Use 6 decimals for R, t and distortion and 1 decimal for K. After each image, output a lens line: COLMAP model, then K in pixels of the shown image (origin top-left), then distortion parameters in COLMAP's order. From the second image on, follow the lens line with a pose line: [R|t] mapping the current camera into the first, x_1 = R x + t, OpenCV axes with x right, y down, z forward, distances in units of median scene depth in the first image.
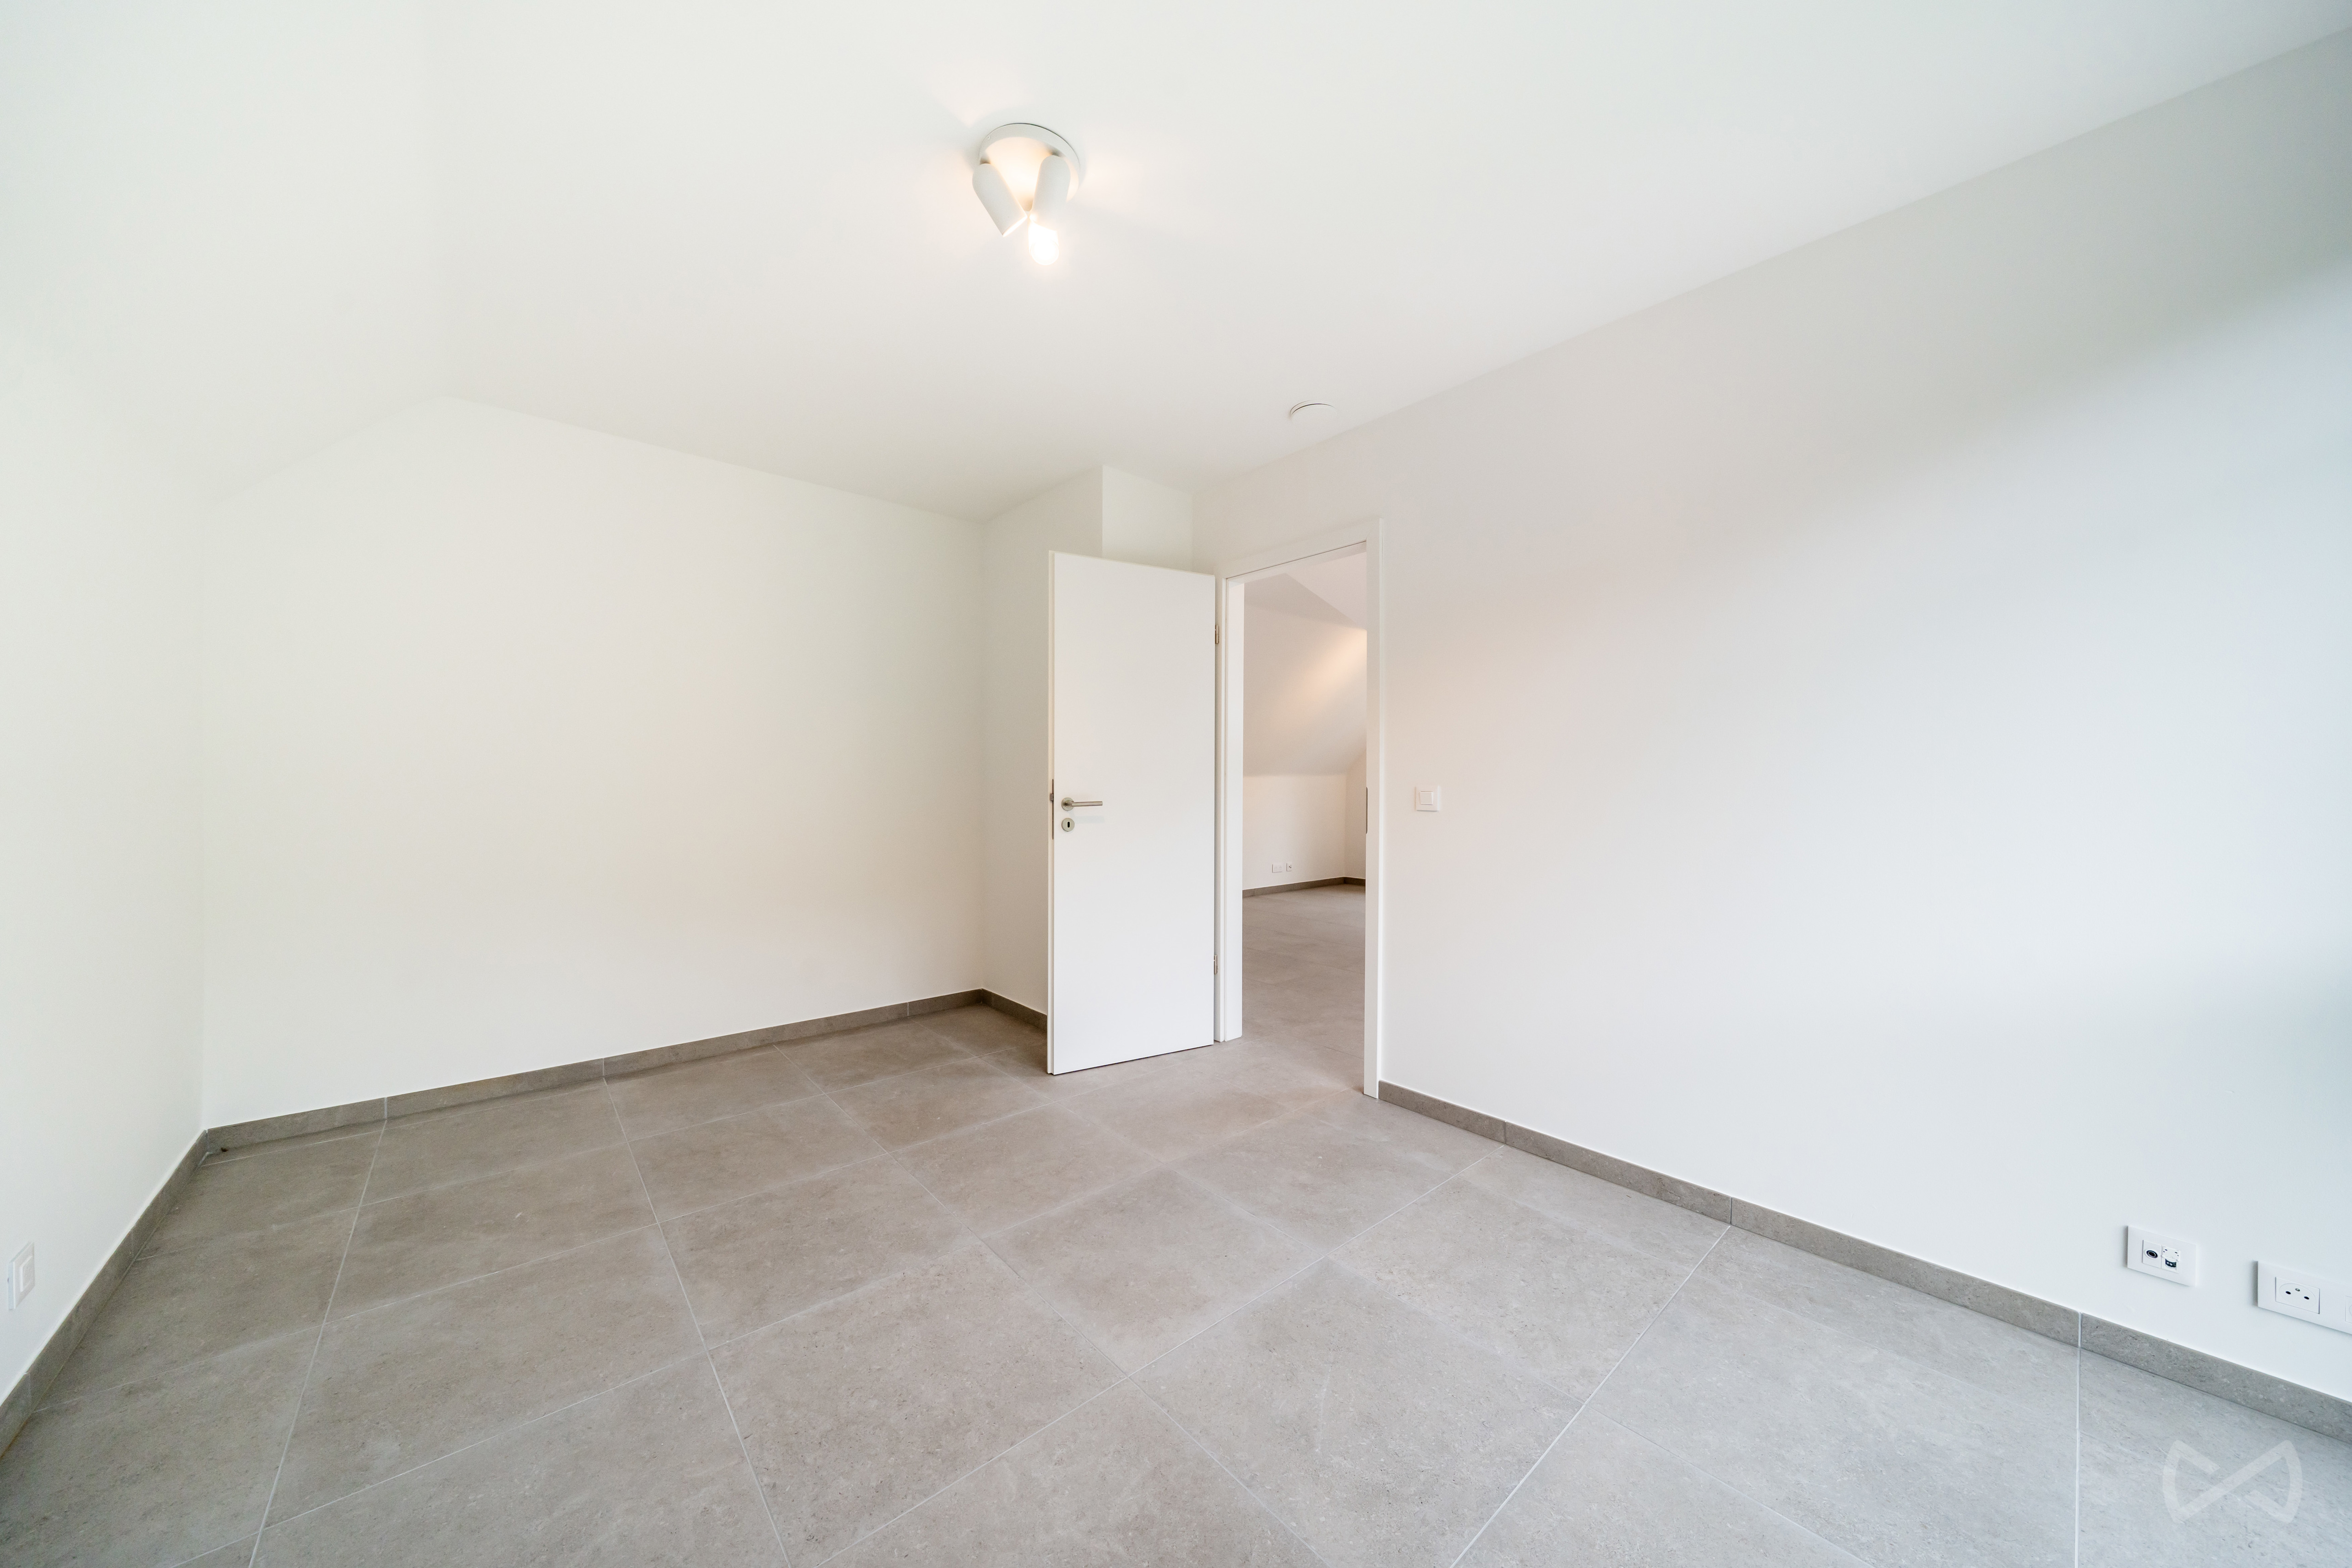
lens RADIAL K [[791.2, 0, 1167.1], [0, 791.2, 783.4], [0, 0, 1]] dist [-0.009543, 0.000663]
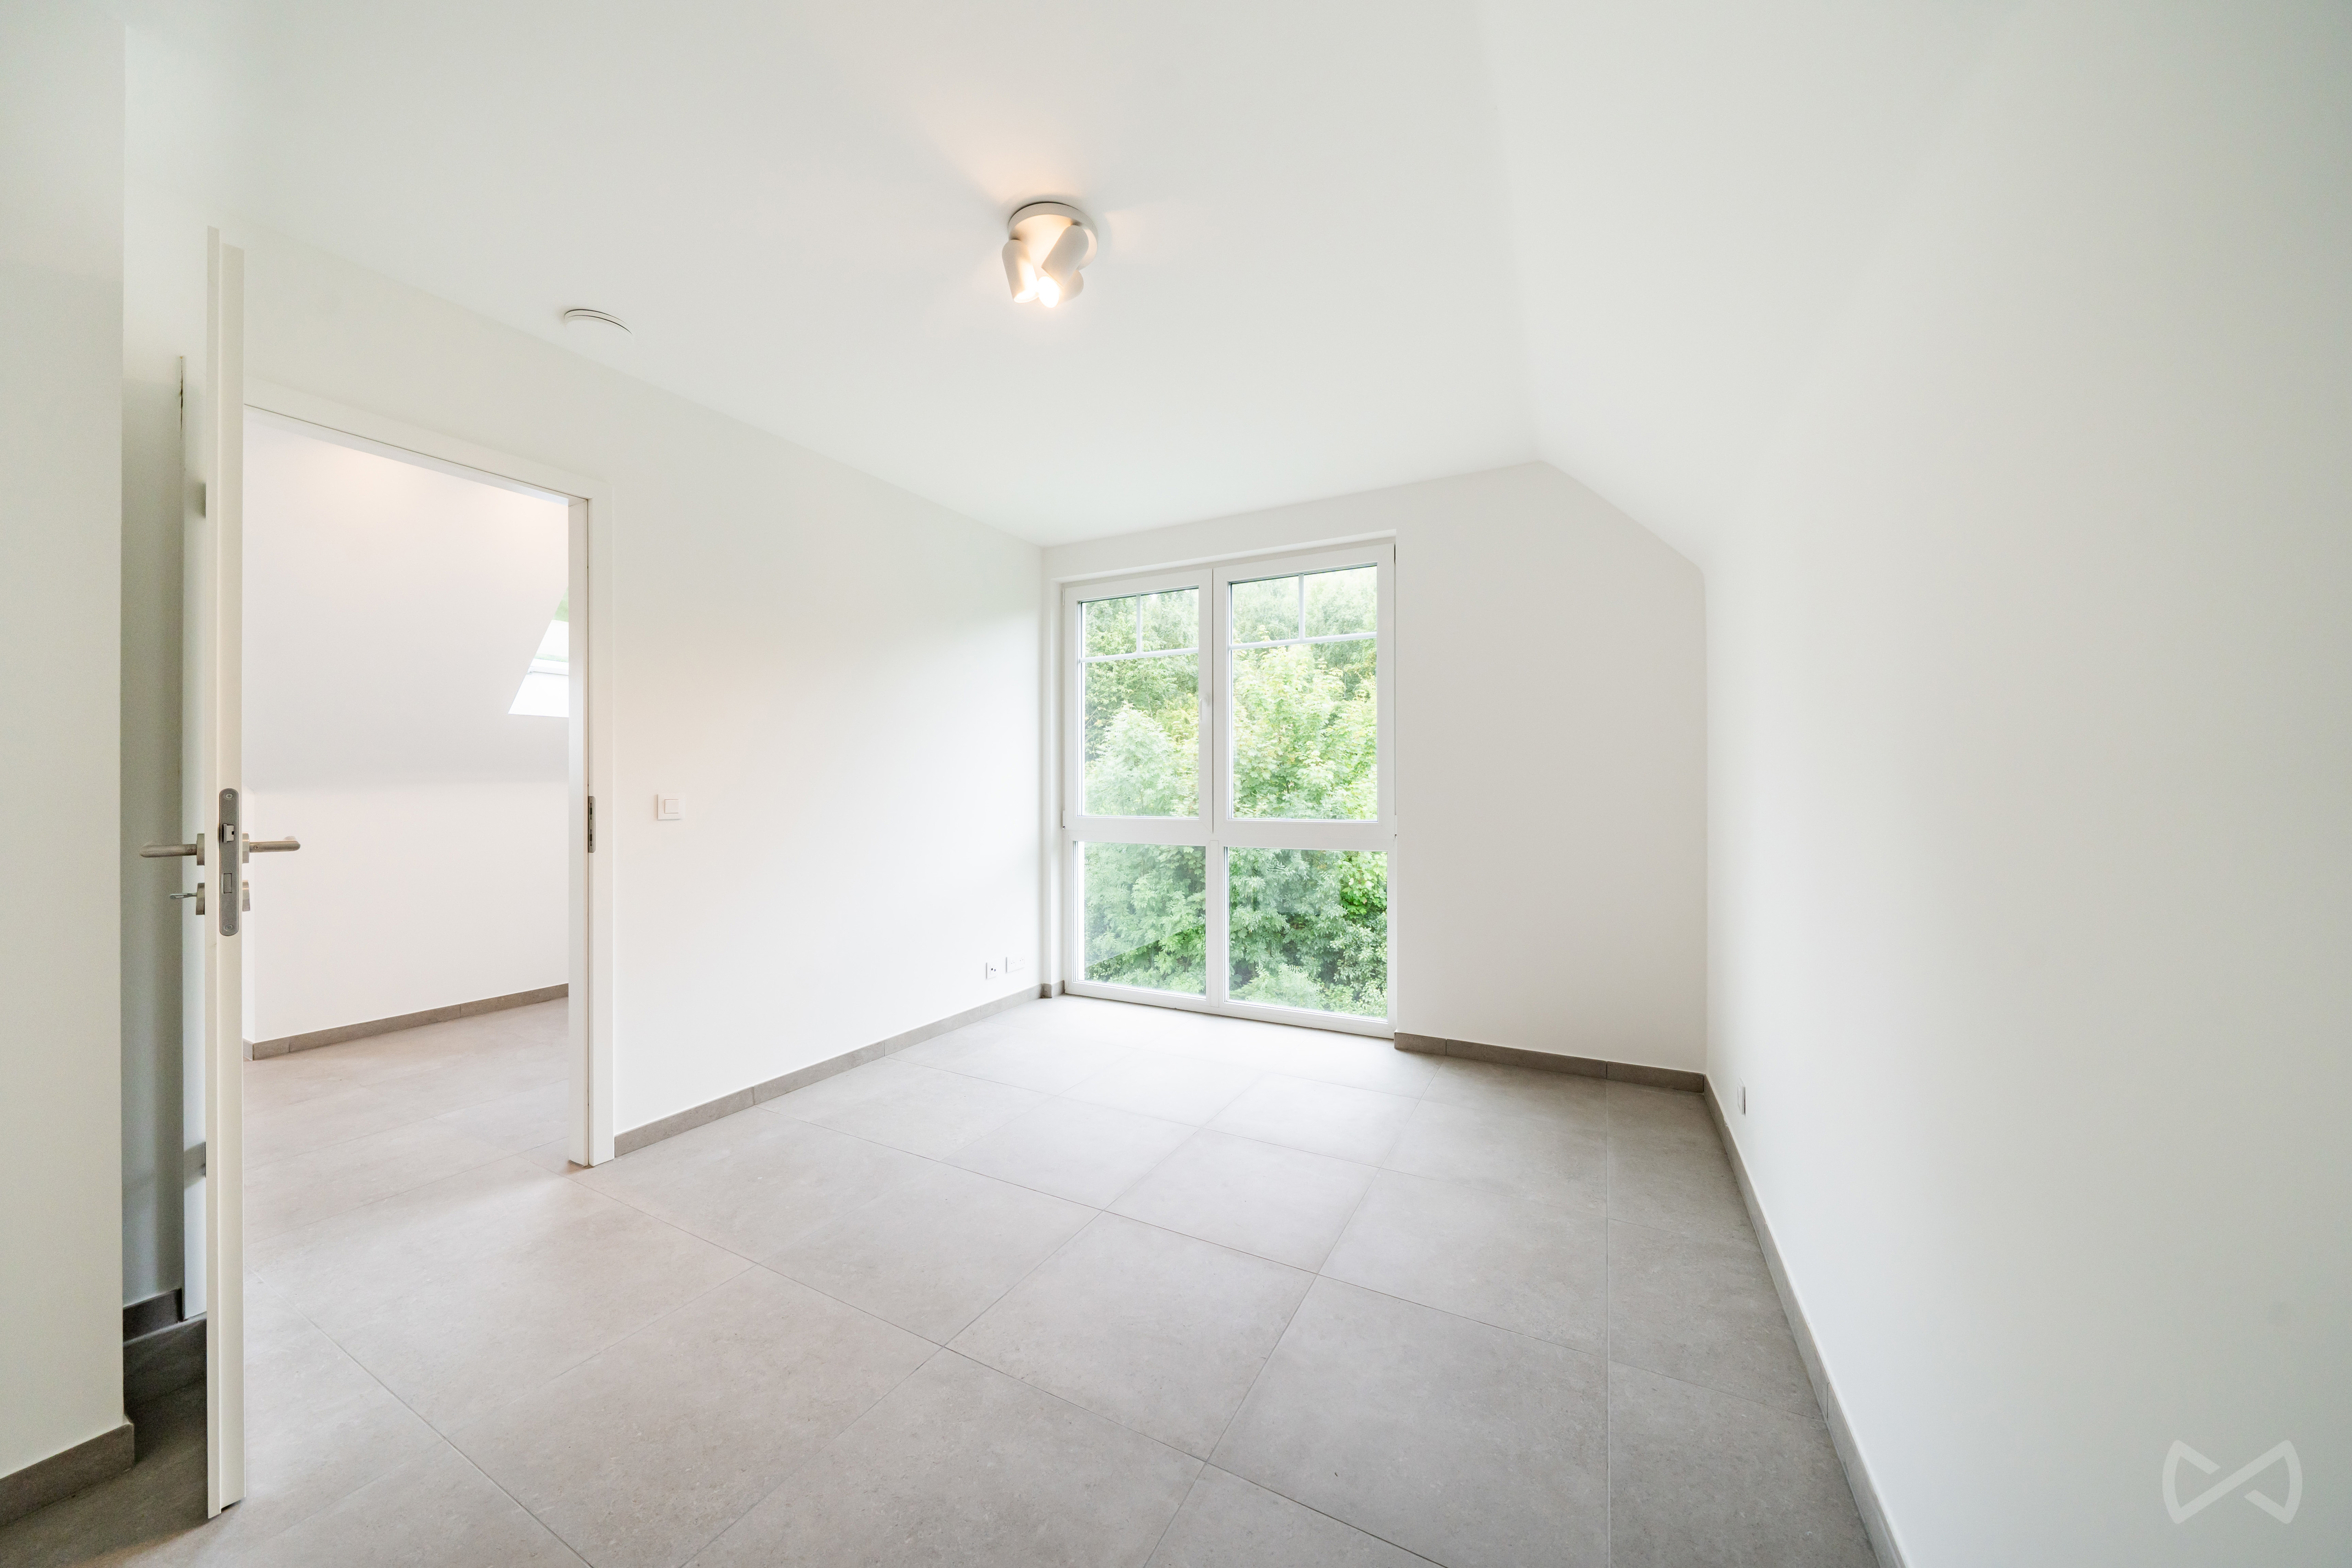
lens RADIAL K [[791.4, 0, 1167.1], [0, 791.4, 783.4], [0, 0, 1]] dist [-0.009543, 0.000663]
pose [[-0.358327, -0.005312, 0.933581, -0.780821], [0.001522, 0.999979, 0.006274, -0.014474], [-0.933595, 0.003669, -0.358311, 0.773508]]
